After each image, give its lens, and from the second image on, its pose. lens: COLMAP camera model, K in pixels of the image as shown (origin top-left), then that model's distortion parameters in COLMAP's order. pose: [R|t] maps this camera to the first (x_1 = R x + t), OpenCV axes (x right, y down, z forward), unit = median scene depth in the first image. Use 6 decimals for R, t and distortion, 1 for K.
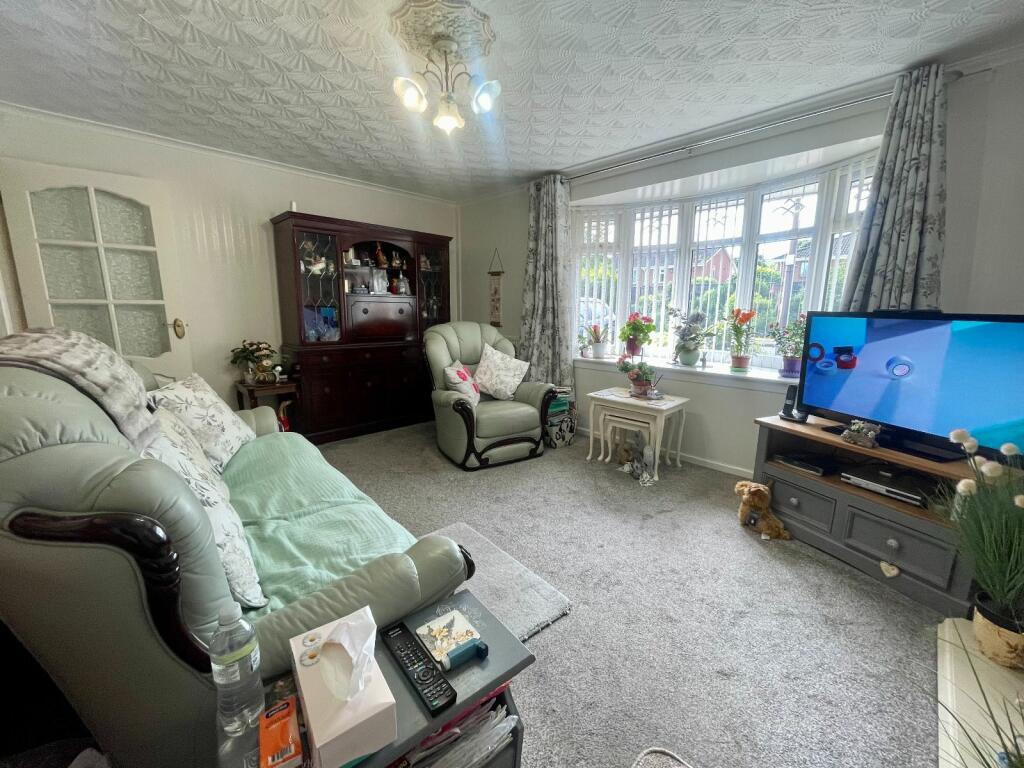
lens RADIAL K [[417.7, 0, 509.3], [0, 417.7, 381.0], [0, 0, 1]] dist [0.012159, -0.000367]
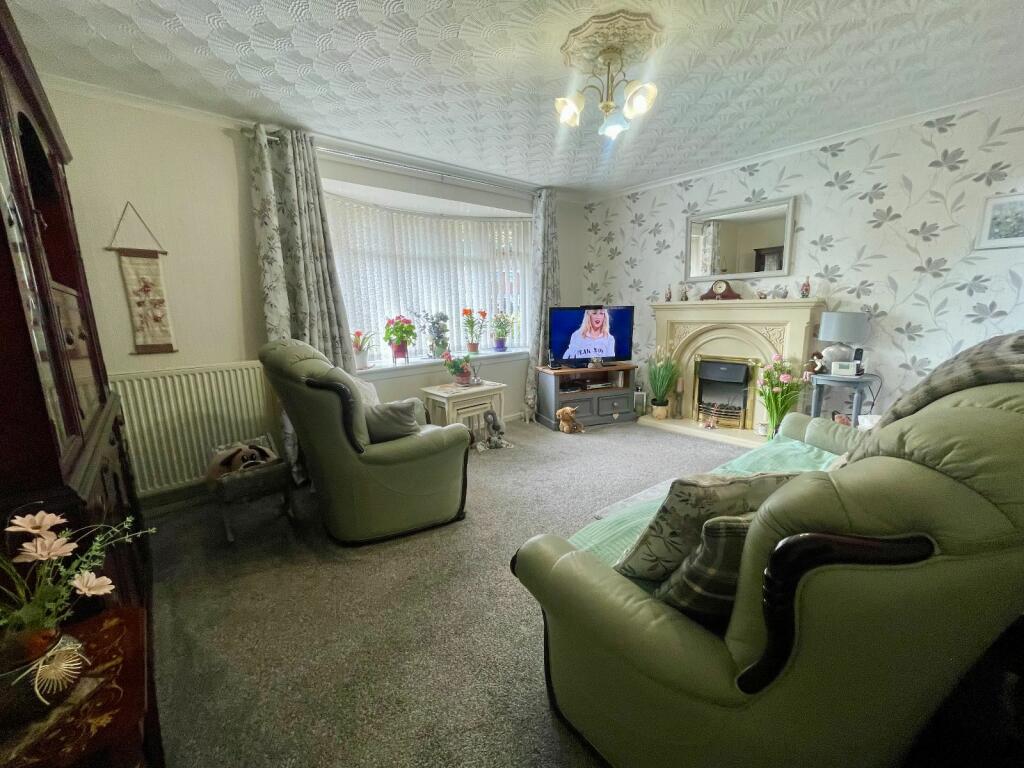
lens RADIAL K [[417.7, 0, 509.3], [0, 417.7, 381.0], [0, 0, 1]] dist [0.012159, -0.000367]
pose [[0.067759, -0.181560, 0.981043, -0.970163], [0.204536, 0.964946, 0.164454, -0.168254], [-0.976511, 0.189515, 0.102519, 0.932421]]
